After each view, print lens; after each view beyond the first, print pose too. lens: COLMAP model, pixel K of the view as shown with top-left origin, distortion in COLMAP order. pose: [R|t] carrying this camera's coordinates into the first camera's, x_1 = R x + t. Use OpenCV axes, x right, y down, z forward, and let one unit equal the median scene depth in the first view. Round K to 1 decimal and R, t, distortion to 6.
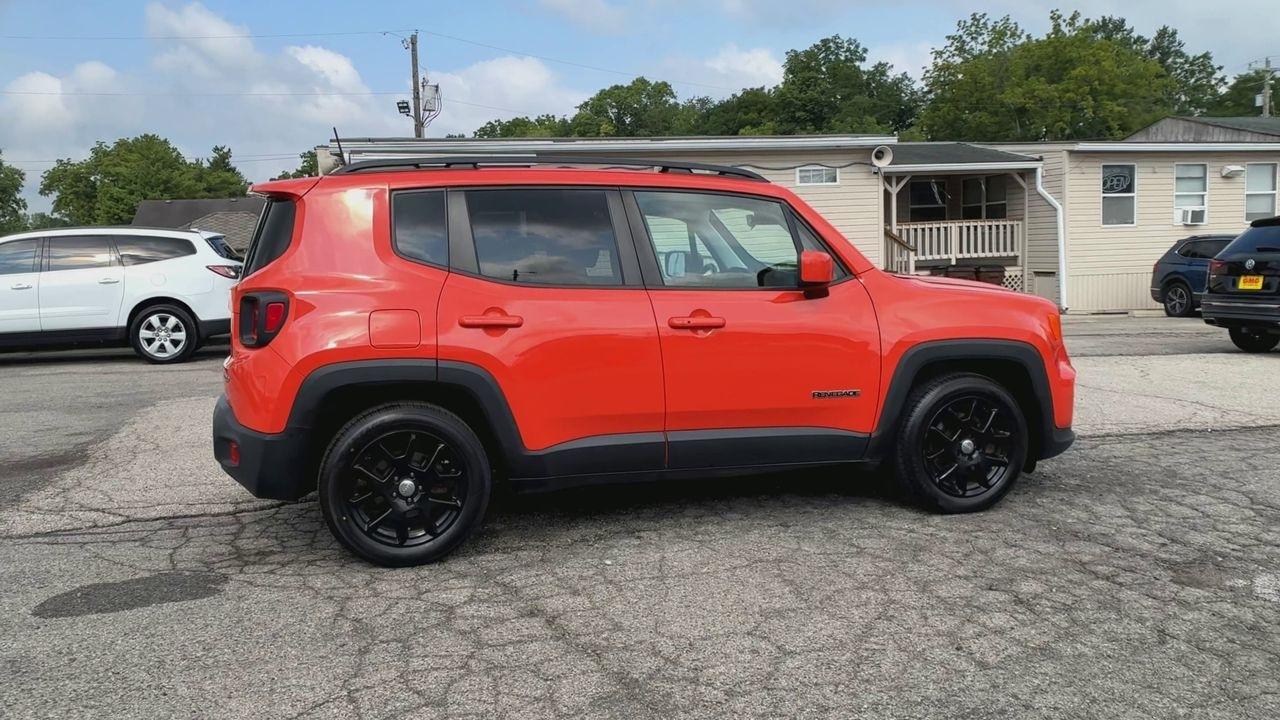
lens RADIAL K [[1056.5, 0, 639.8], [0, 1056.5, 342.7], [0, 0, 1]] dist [0.041687, -0.116377]
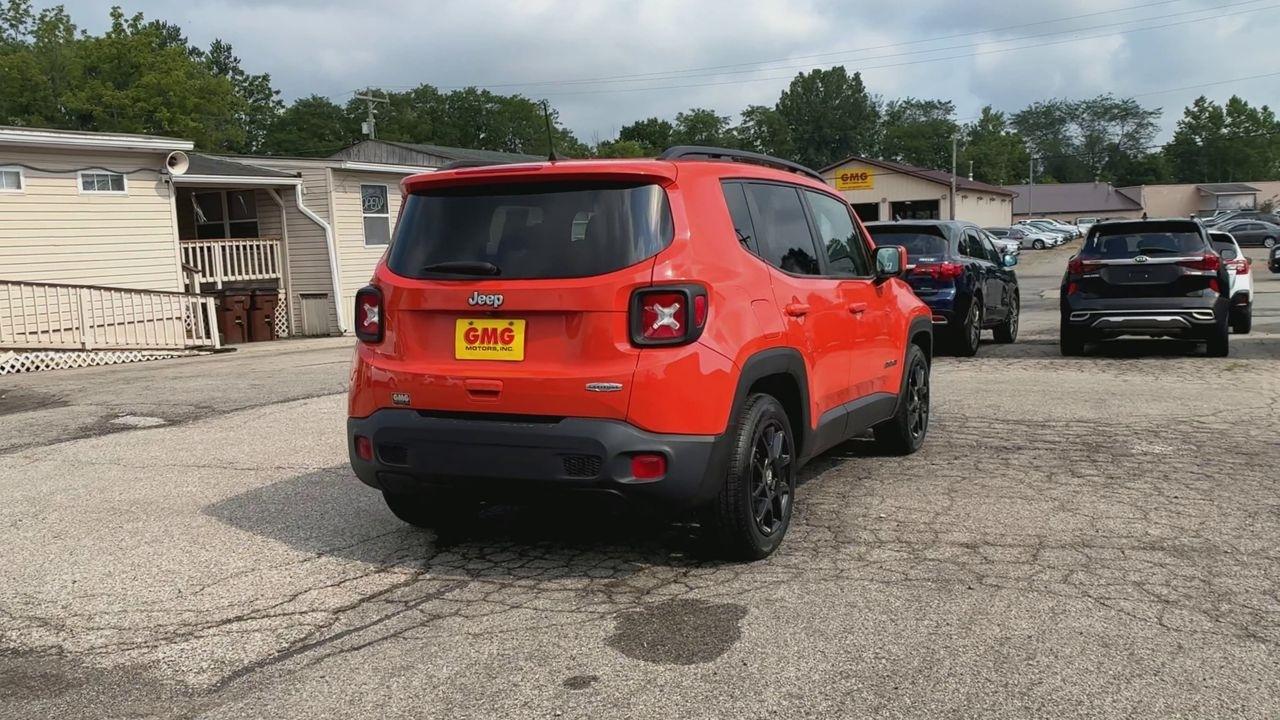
lens RADIAL K [[1157.4, 0, 679.2], [0, 1157.4, 401.1], [0, 0, 1]] dist [0.066231, -0.171419]
pose [[0.647022, -0.096176, 0.756381, -0.979401], [0.083550, 0.994982, 0.055044, -0.002687], [-0.757880, 0.027581, 0.651811, 0.303728]]
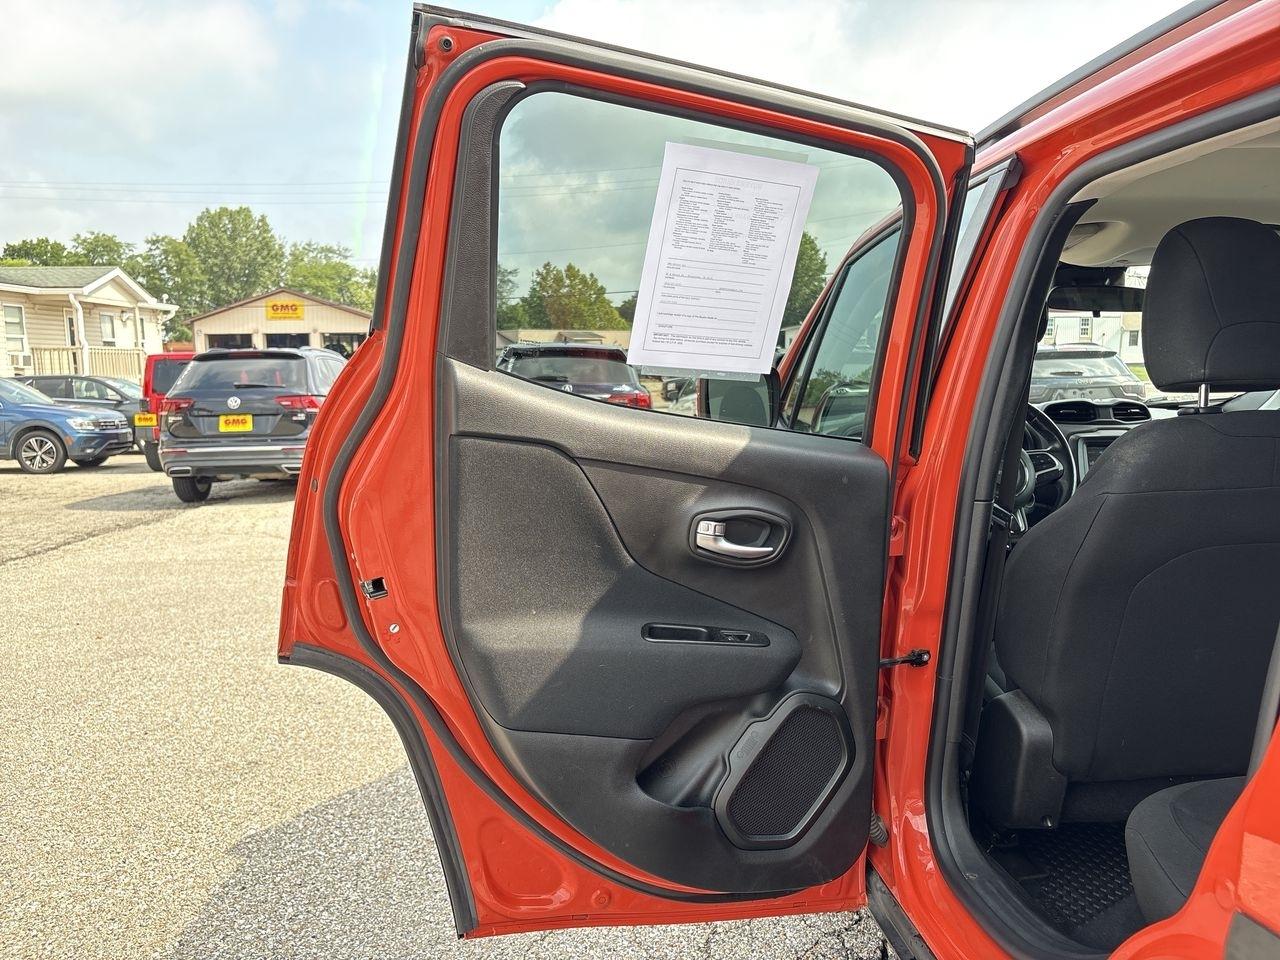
lens RADIAL K [[969.9, 0, 643.5], [0, 969.9, 474.9], [0, 0, 1]] dist [0.008053, 0.002469]
pose [[0.160869, -0.087222, 0.983114, -0.413917], [0.092912, 0.993002, 0.072896, -0.100884], [-0.982593, 0.079616, 0.167848, 1.293173]]
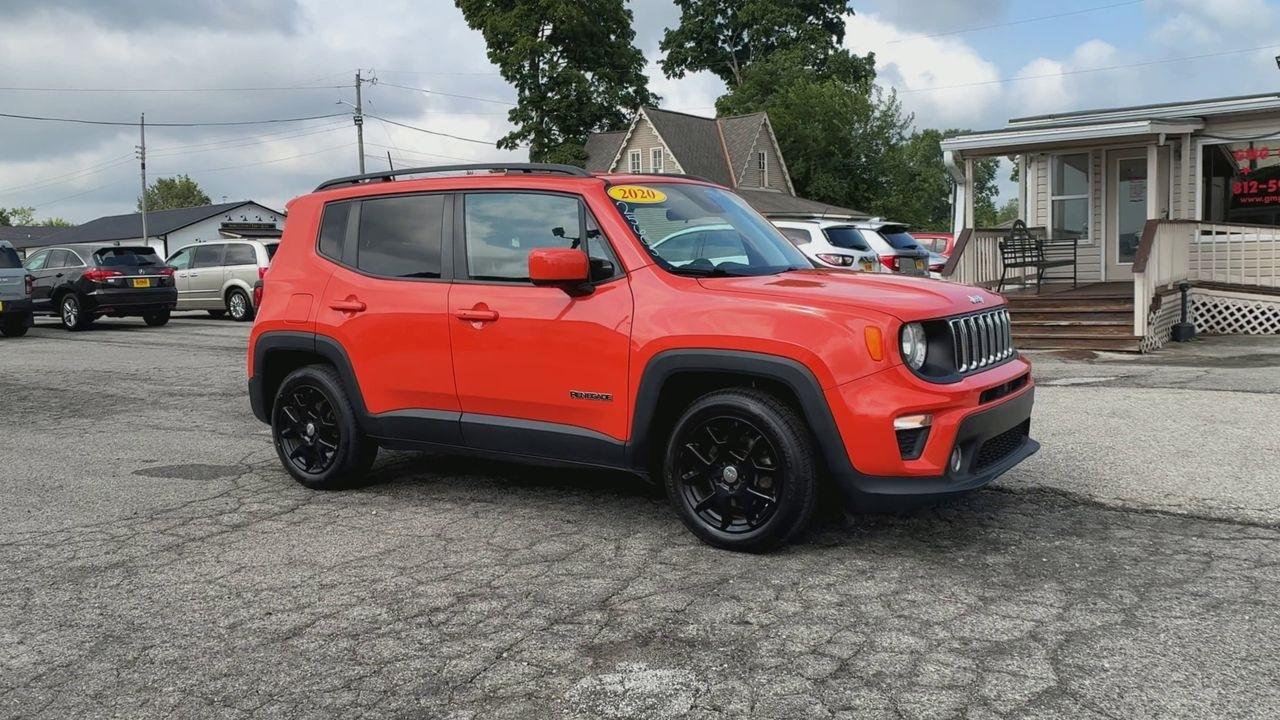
lens RADIAL K [[1092.8, 0, 638.1], [0, 1092.8, 383.2], [0, 0, 1]] dist [0.049499, -0.137734]
pose [[0.637104, 0.090370, -0.765462, 0.962146], [-0.051788, 0.995878, 0.074470, -0.038853], [0.769036, -0.007804, 0.639158, 0.388324]]
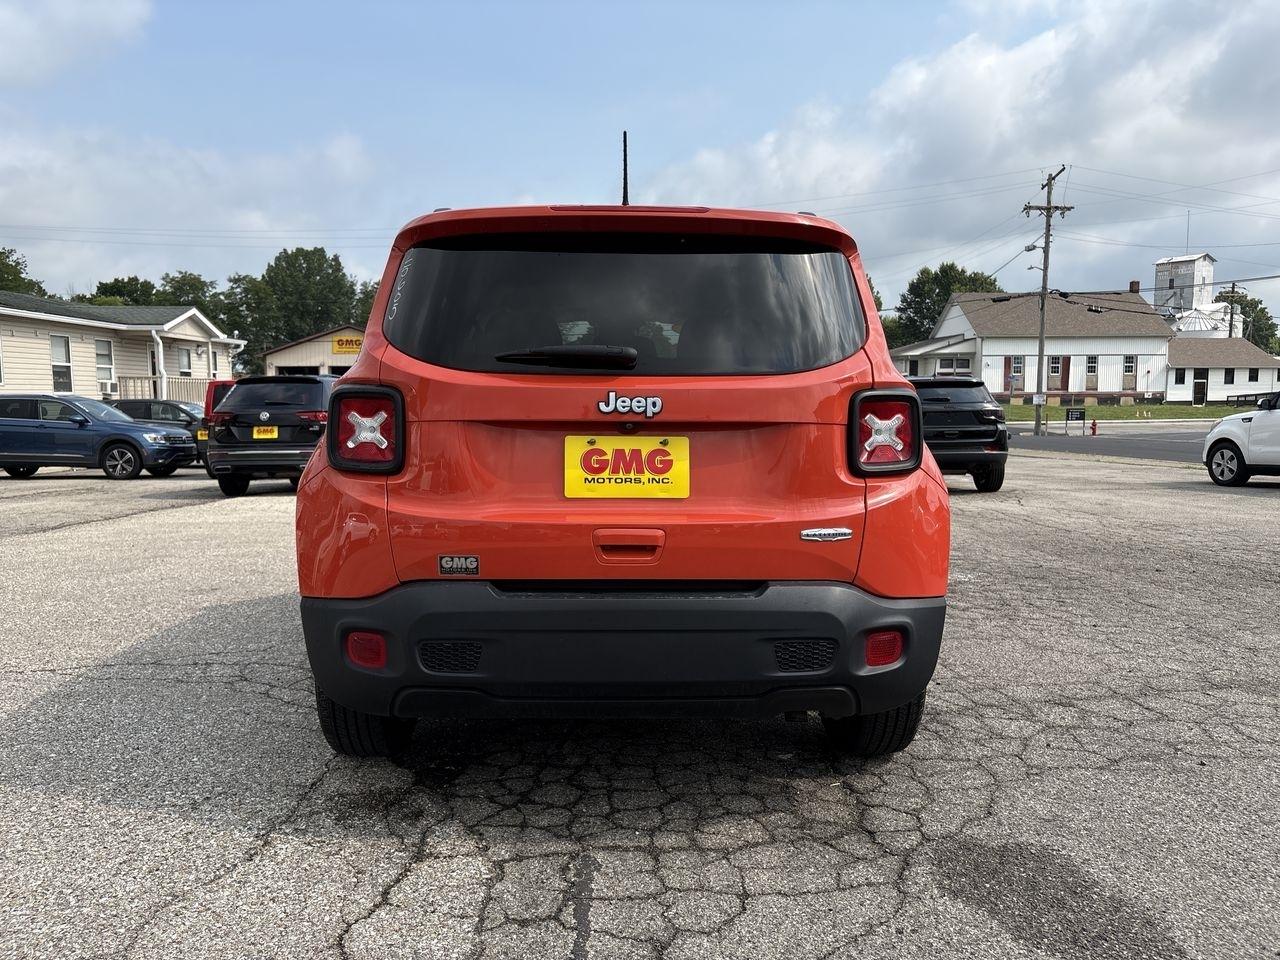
lens RADIAL K [[970.8, 0, 640.0], [0, 970.8, 480.0], [0, 0, 1]] dist [0.037929, -0.034763]
pose [[0.231720, -0.053690, 0.971300, -0.857977], [0.082538, 0.995960, 0.035362, -0.023478], [-0.969275, 0.071975, 0.235215, 0.888789]]
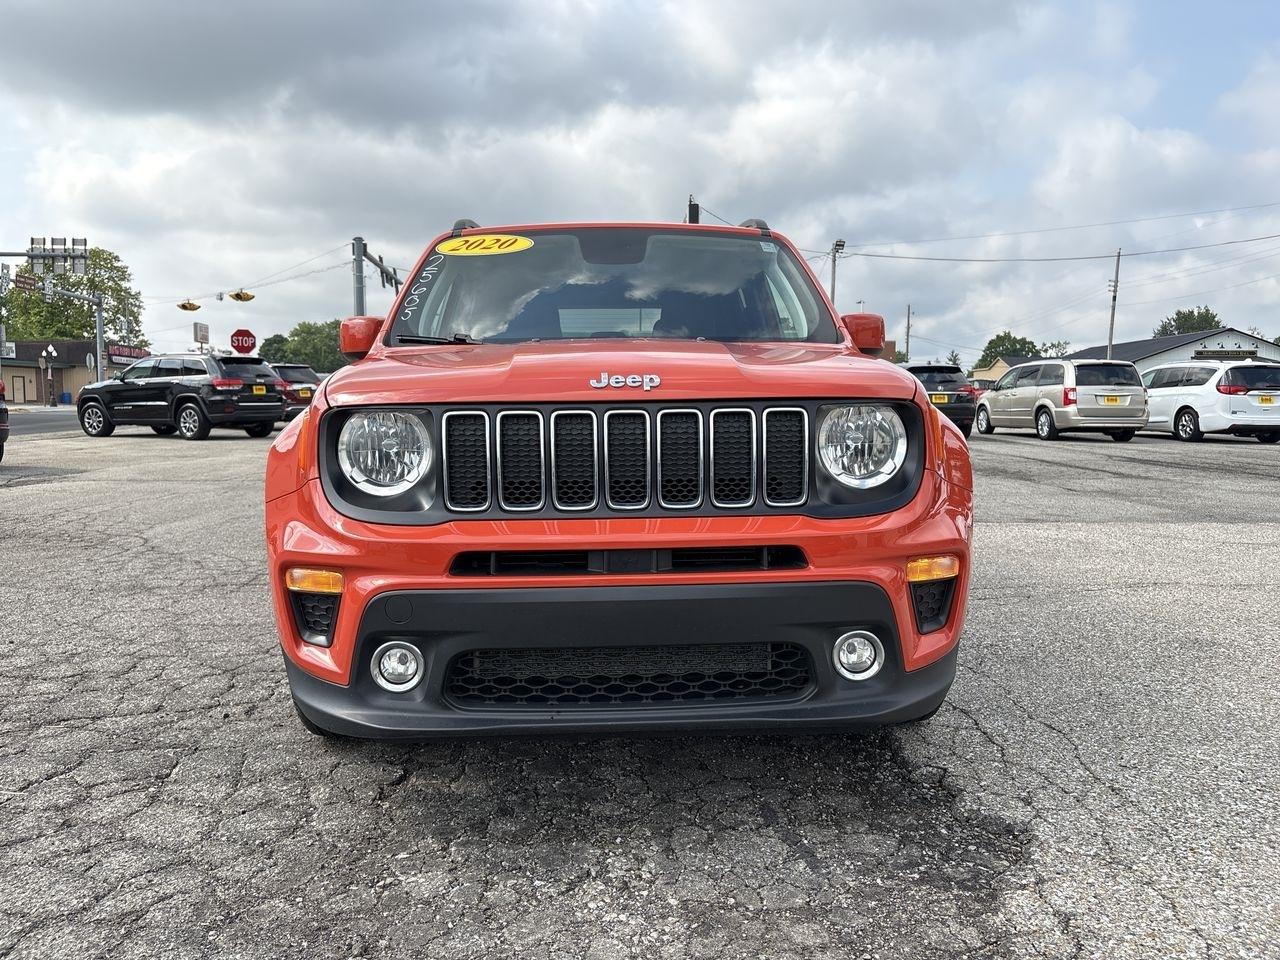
lens RADIAL K [[987.4, 0, 640.0], [0, 987.4, 480.0], [0, 0, 1]] dist [0.038812, -0.030422]
pose [[-0.208059, 0.099866, -0.973005, 0.858278], [-0.079157, 0.989792, 0.118515, -0.070148], [0.974908, 0.101678, -0.198030, 1.335252]]
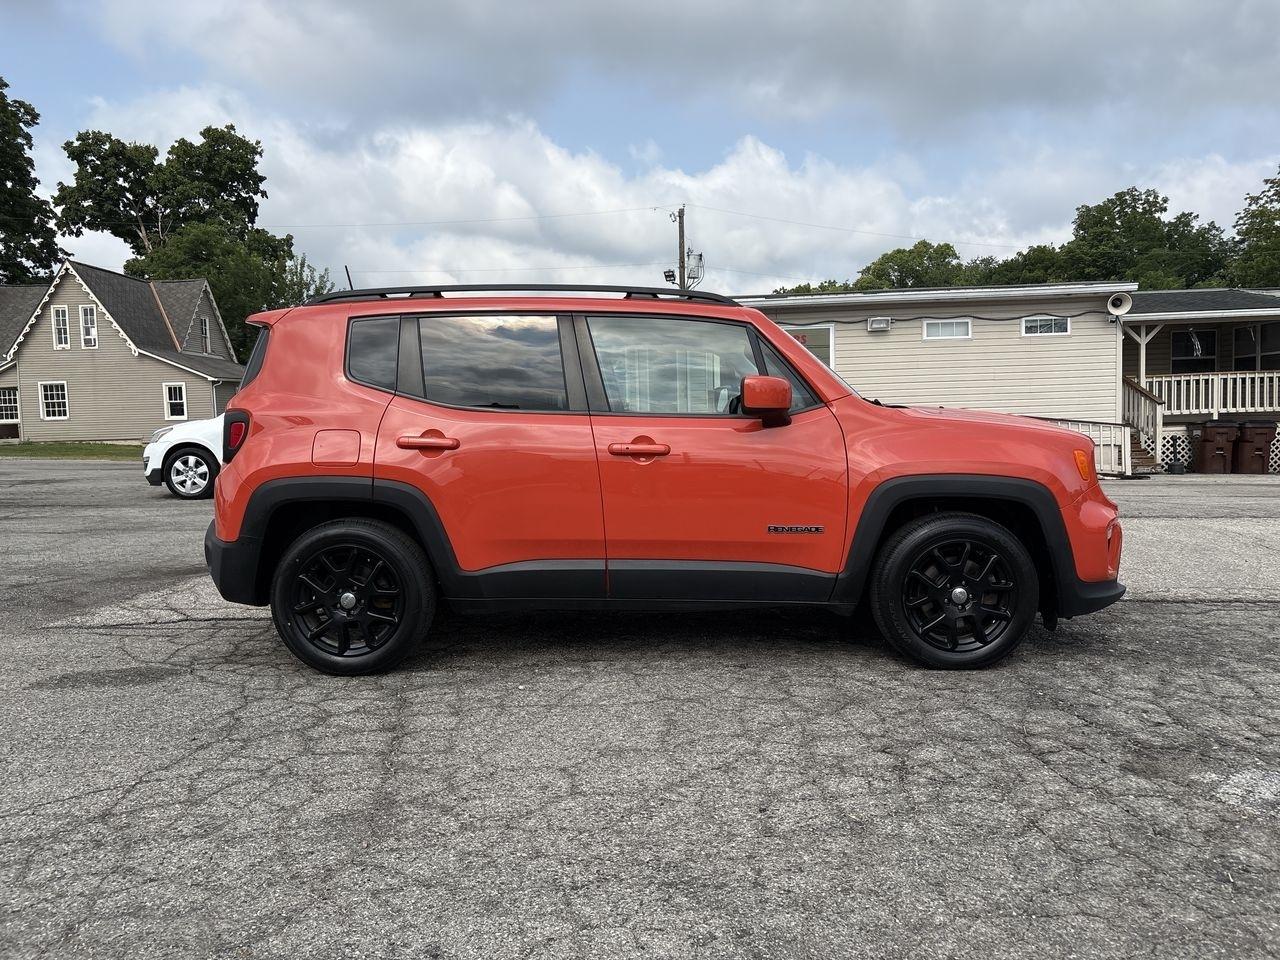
lens RADIAL K [[987.4, 0, 640.0], [0, 987.4, 480.0], [0, 0, 1]] dist [0.038812, -0.030422]
pose [[0.958807, 0.023934, -0.283048, 0.294780], [-0.028715, 0.999506, -0.012756, 0.019720], [0.282603, 0.020358, 0.959021, 0.122574]]
